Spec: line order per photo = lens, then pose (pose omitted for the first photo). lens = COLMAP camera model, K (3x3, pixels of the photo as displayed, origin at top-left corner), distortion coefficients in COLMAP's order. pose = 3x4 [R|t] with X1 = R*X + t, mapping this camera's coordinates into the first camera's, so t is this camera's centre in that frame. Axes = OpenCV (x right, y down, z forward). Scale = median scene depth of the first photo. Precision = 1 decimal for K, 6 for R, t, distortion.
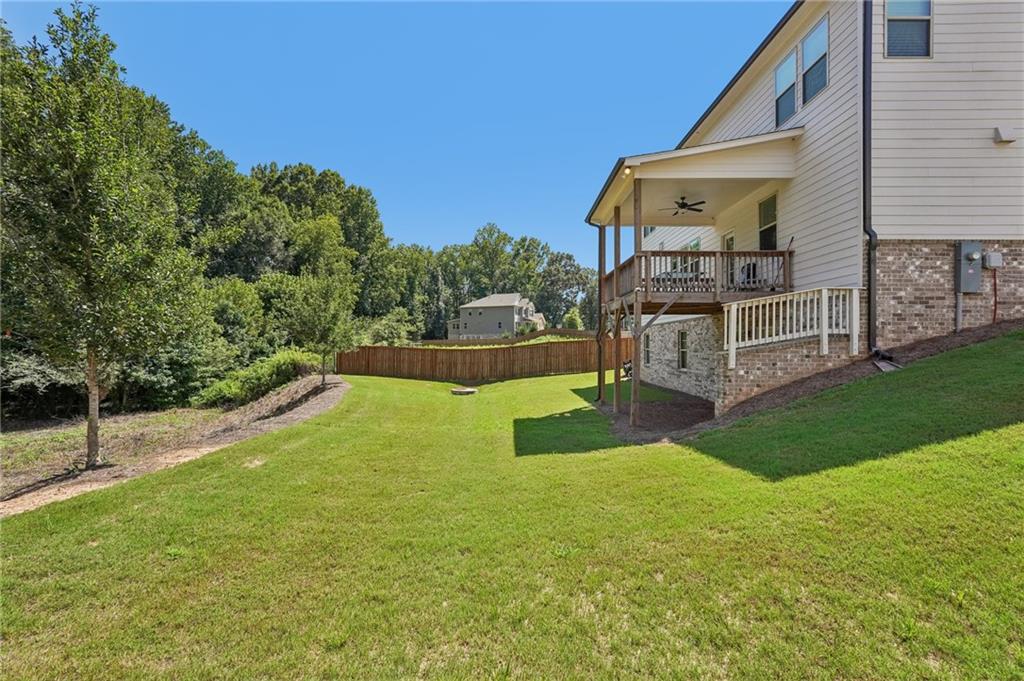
lens RADIAL K [[456.7, 0, 512.0], [0, 456.7, 340.5], [0, 0, 1]] dist [-0.001804, 0.006208]
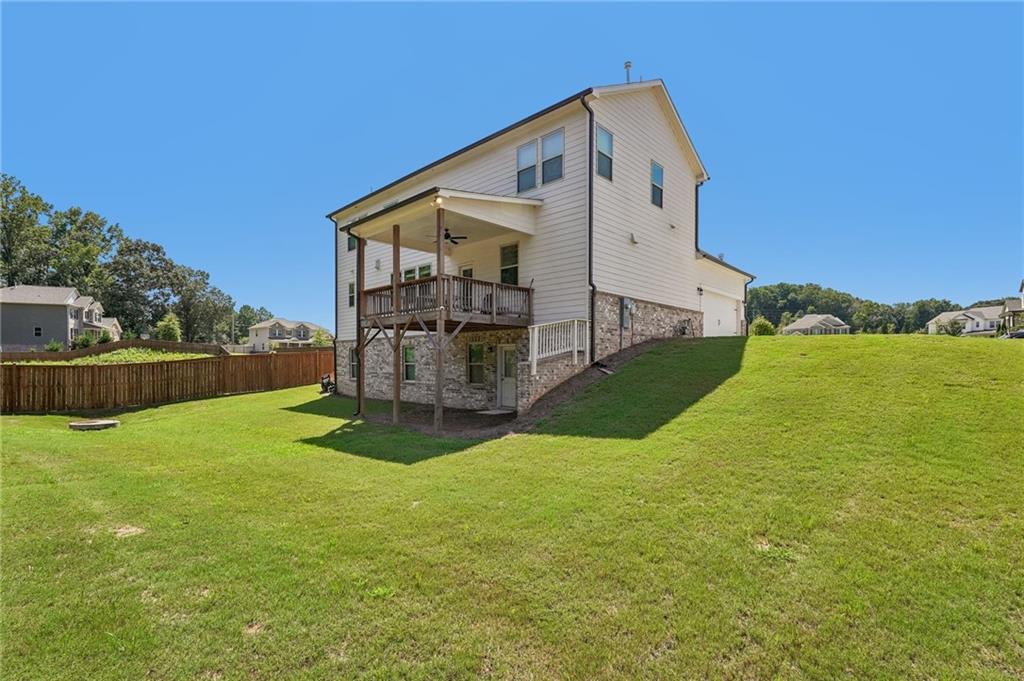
lens RADIAL K [[466.2, 0, 512.6], [0, 466.2, 366.9], [0, 0, 1]] dist [-0.000243, 0.000202]
pose [[0.683282, -0.009611, 0.730091, -0.418918], [-0.006075, 0.999804, 0.018848, 0.009451], [-0.730129, -0.017314, 0.683090, 0.087324]]
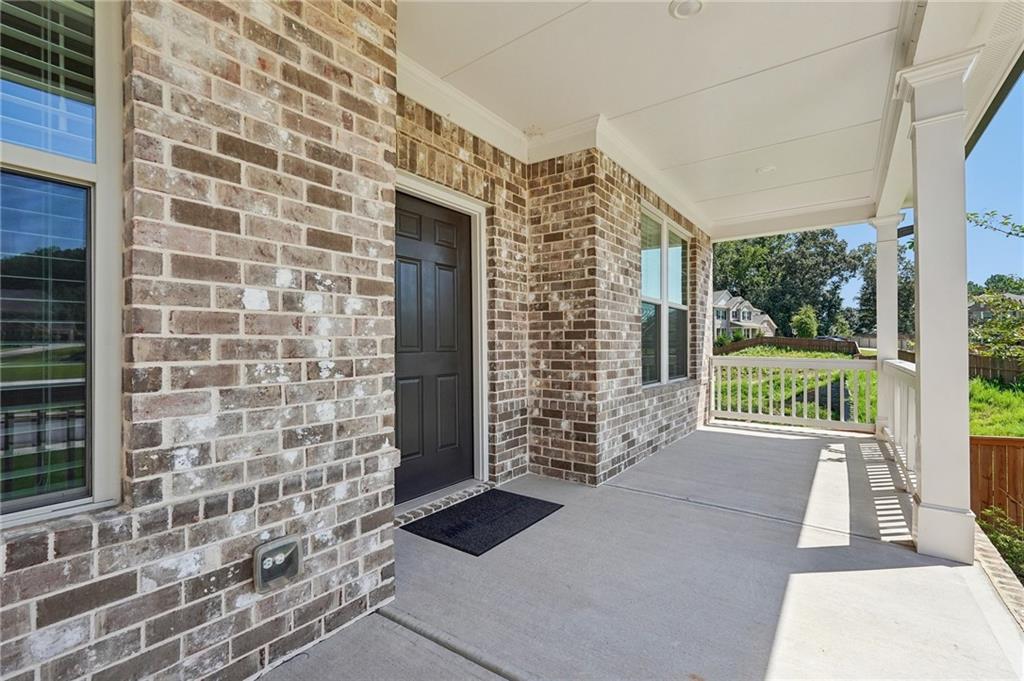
lens RADIAL K [[453.6, 0, 512.0], [0, 453.6, 340.5], [0, 0, 1]] dist [0.000166, 0.000016]
pose [[0.809617, -0.005051, -0.586937, 1.440012], [0.007177, 0.999973, 0.001295, -0.192155], [0.586915, -0.005261, 0.809631, 1.428505]]
